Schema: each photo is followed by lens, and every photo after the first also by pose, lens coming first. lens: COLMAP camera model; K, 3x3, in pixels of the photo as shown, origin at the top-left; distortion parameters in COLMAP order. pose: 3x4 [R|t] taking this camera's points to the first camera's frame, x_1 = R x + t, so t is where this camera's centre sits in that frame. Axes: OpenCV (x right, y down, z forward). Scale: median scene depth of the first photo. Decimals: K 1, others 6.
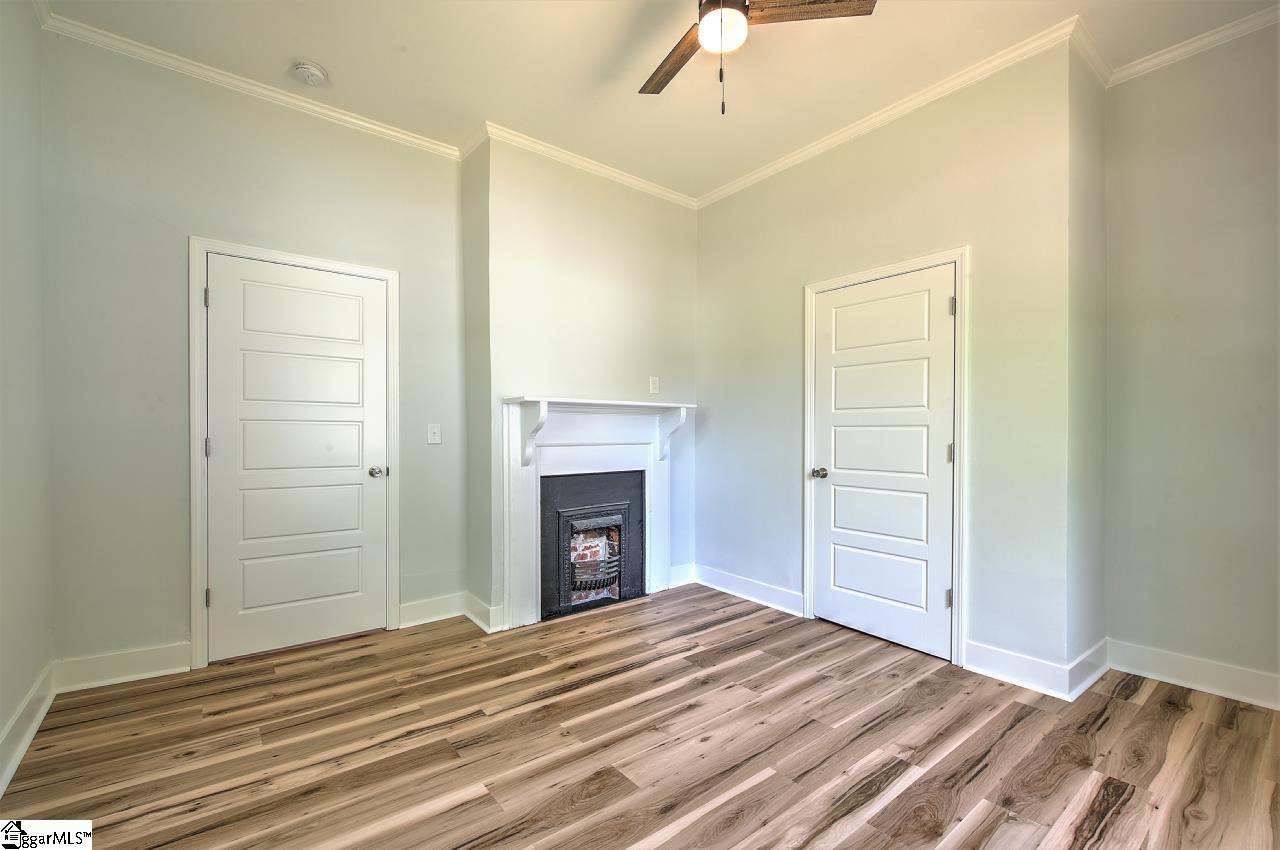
lens RADIAL K [[551.7, 0, 647.3], [0, 551.7, 436.8], [0, 0, 1]] dist [-0.000278, -0.000804]
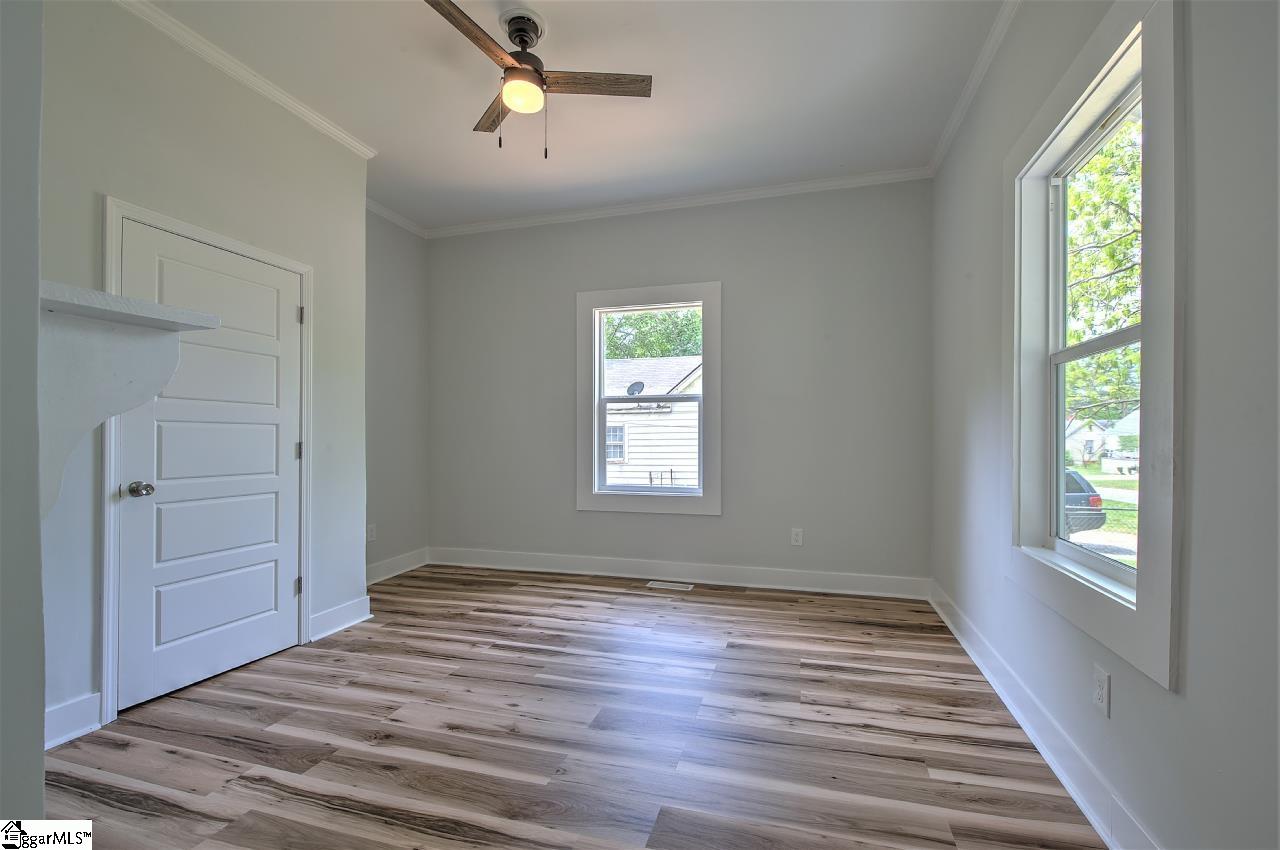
lens RADIAL K [[551.7, 0, 647.3], [0, 551.7, 436.8], [0, 0, 1]] dist [-0.000278, -0.000804]
pose [[-0.572236, -0.001099, 0.820088, -0.757092], [0.005941, 0.999967, 0.005486, 0.000772], [-0.820068, 0.008011, -0.572210, 1.108020]]
